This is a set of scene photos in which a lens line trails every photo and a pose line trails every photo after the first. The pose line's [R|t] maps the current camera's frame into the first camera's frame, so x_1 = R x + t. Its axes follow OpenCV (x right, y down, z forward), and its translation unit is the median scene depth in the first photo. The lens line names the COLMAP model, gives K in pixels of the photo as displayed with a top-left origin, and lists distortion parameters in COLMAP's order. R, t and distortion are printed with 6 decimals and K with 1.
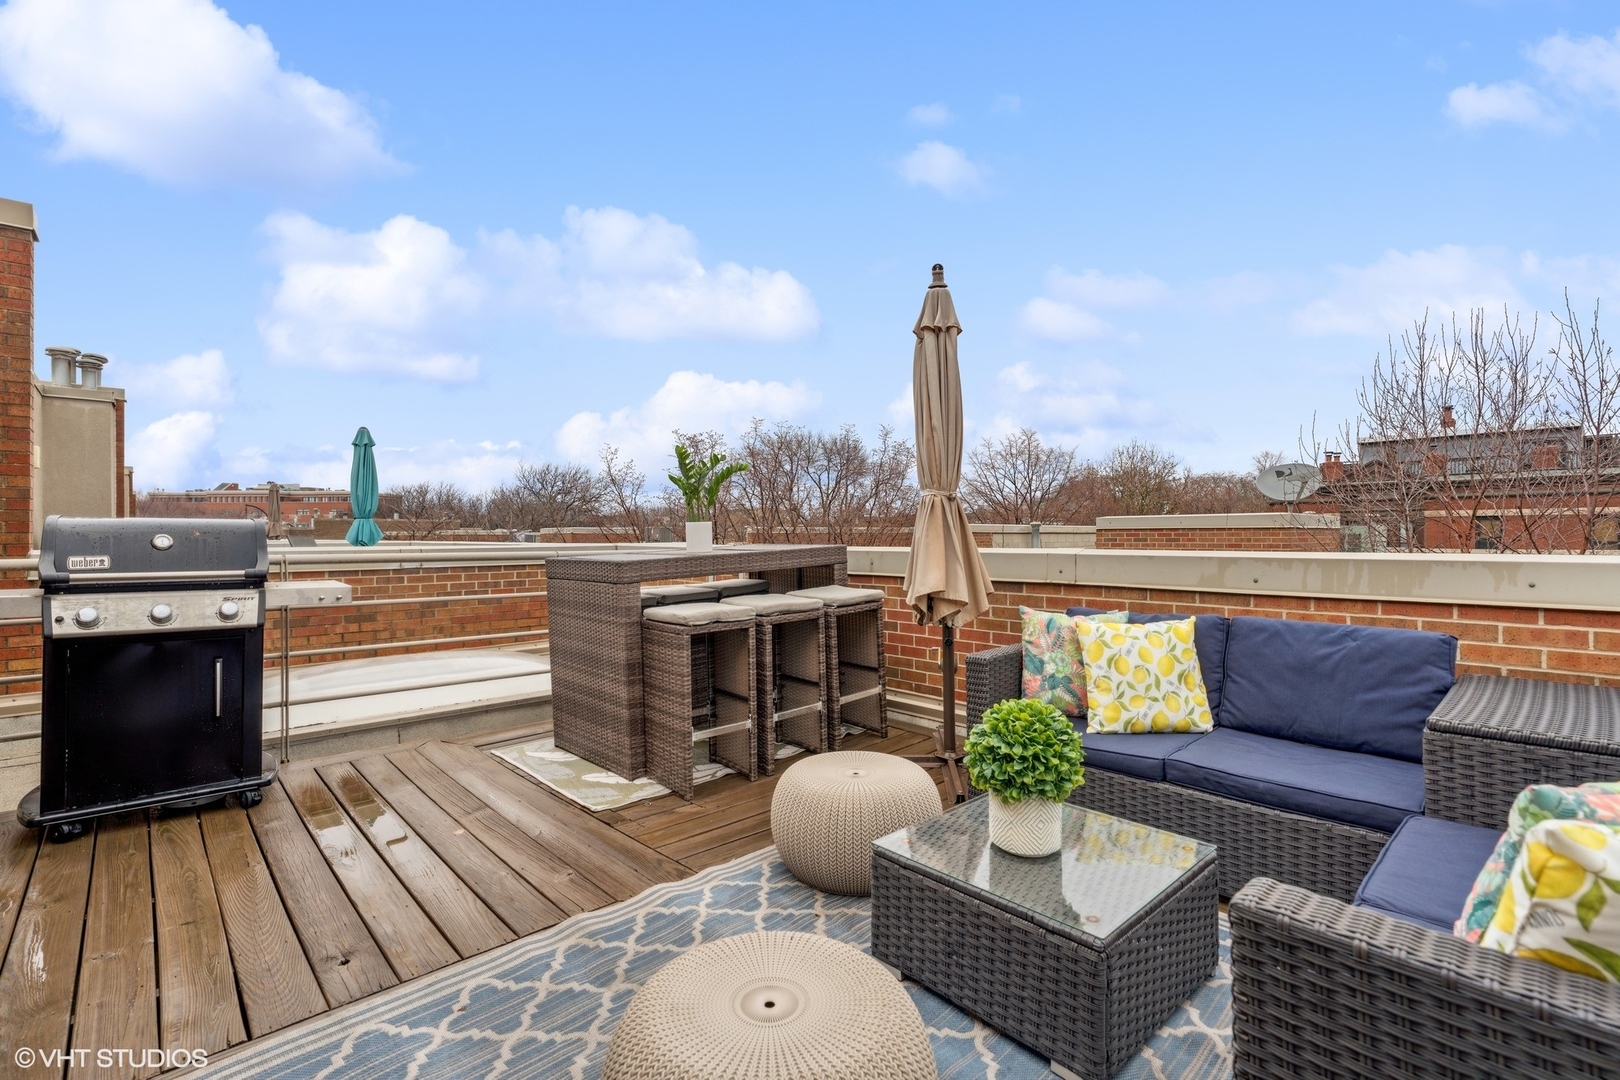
lens RADIAL K [[742.6, 0, 806.2], [0, 742.6, 534.2], [0, 0, 1]] dist [-0.003114, 0.000019]
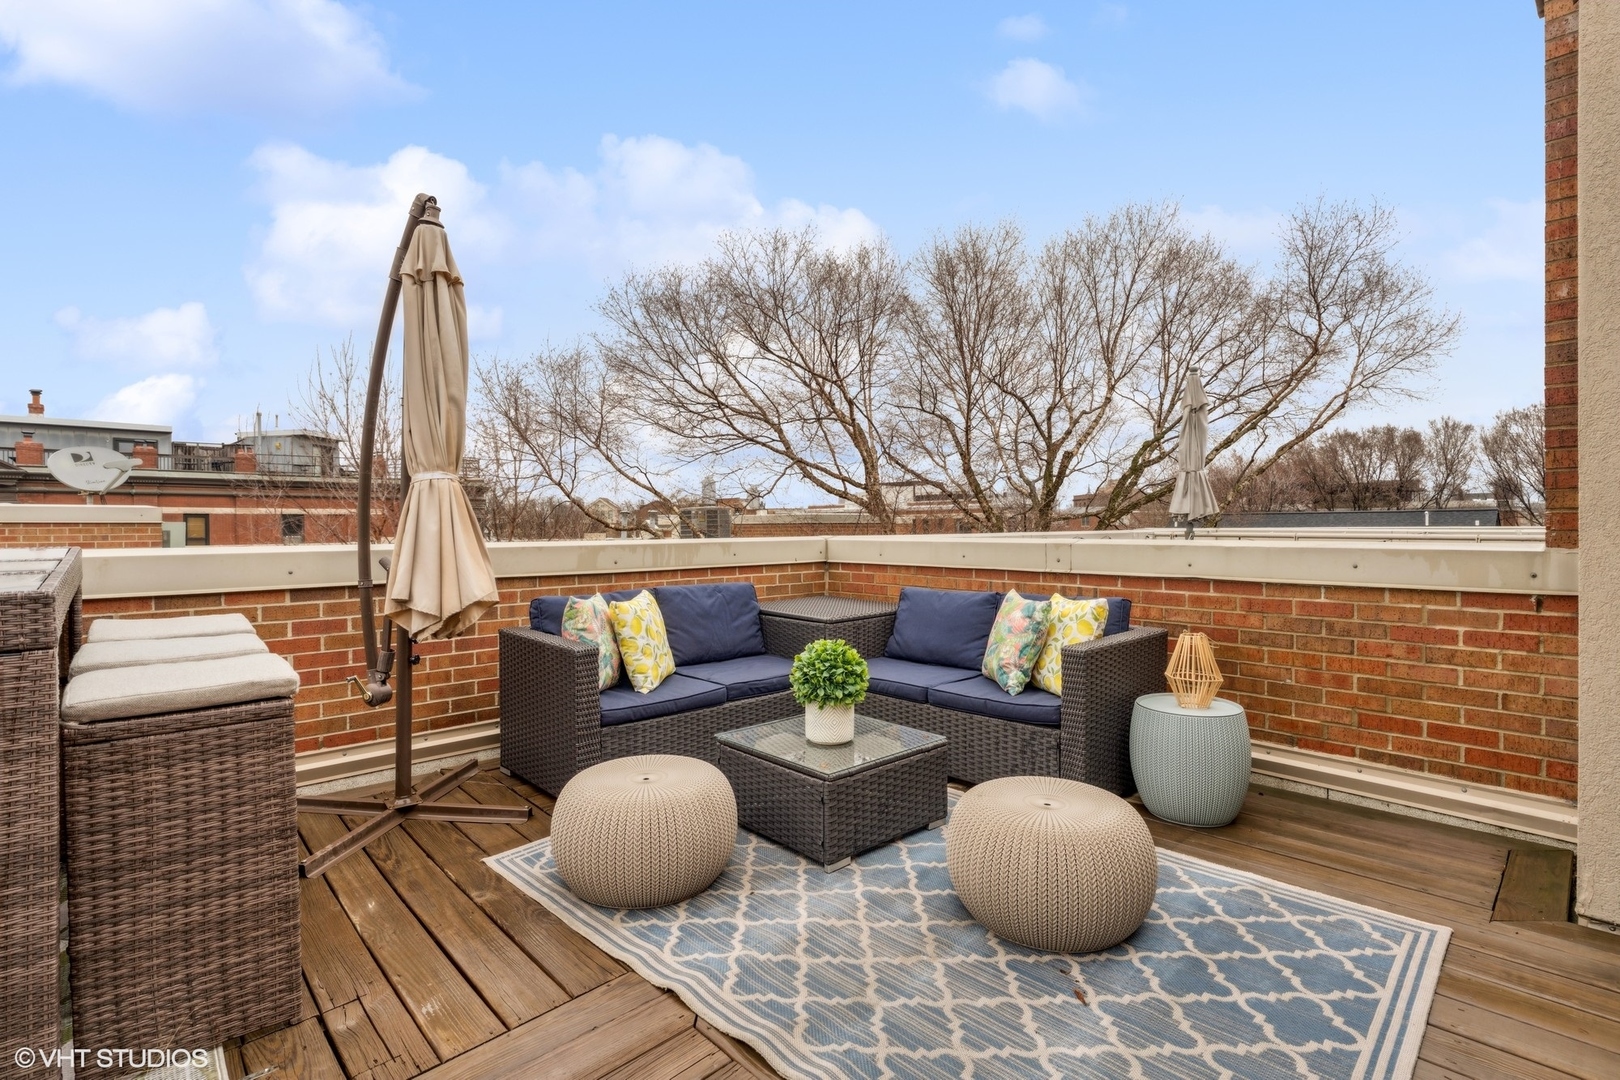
lens RADIAL K [[766.9, 0, 810.0], [0, 766.9, 540.0], [0, 0, 1]] dist [-0.002653, -0.000142]
pose [[-0.022848, -0.013642, 0.999646, -0.960675], [0.004119, 0.999897, 0.013739, 0.006758], [-0.999730, 0.004431, -0.022790, 0.862588]]
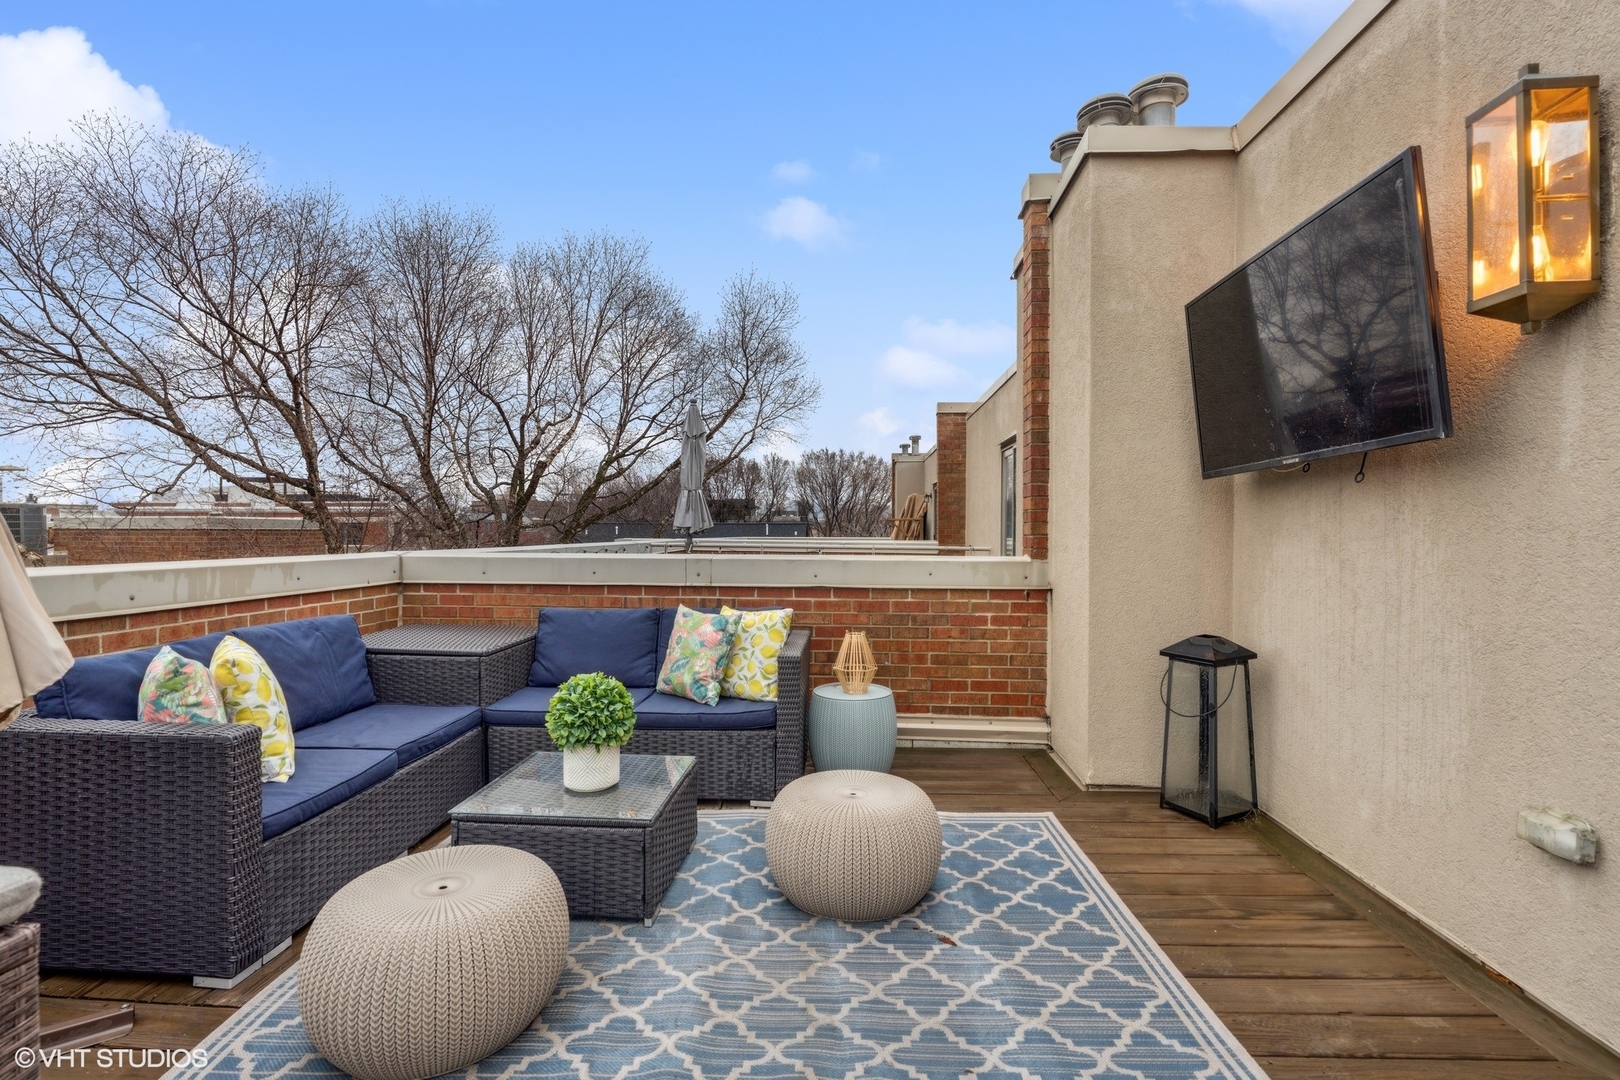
lens RADIAL K [[749.4, 0, 817.7], [0, 749.4, 544.7], [0, 0, 1]] dist [-0.007950, 0.000219]
pose [[-0.712247, -0.010694, 0.701848, -0.725414], [-0.002830, 0.999920, 0.012363, -0.015757], [-0.701924, 0.006819, -0.712220, 1.330500]]
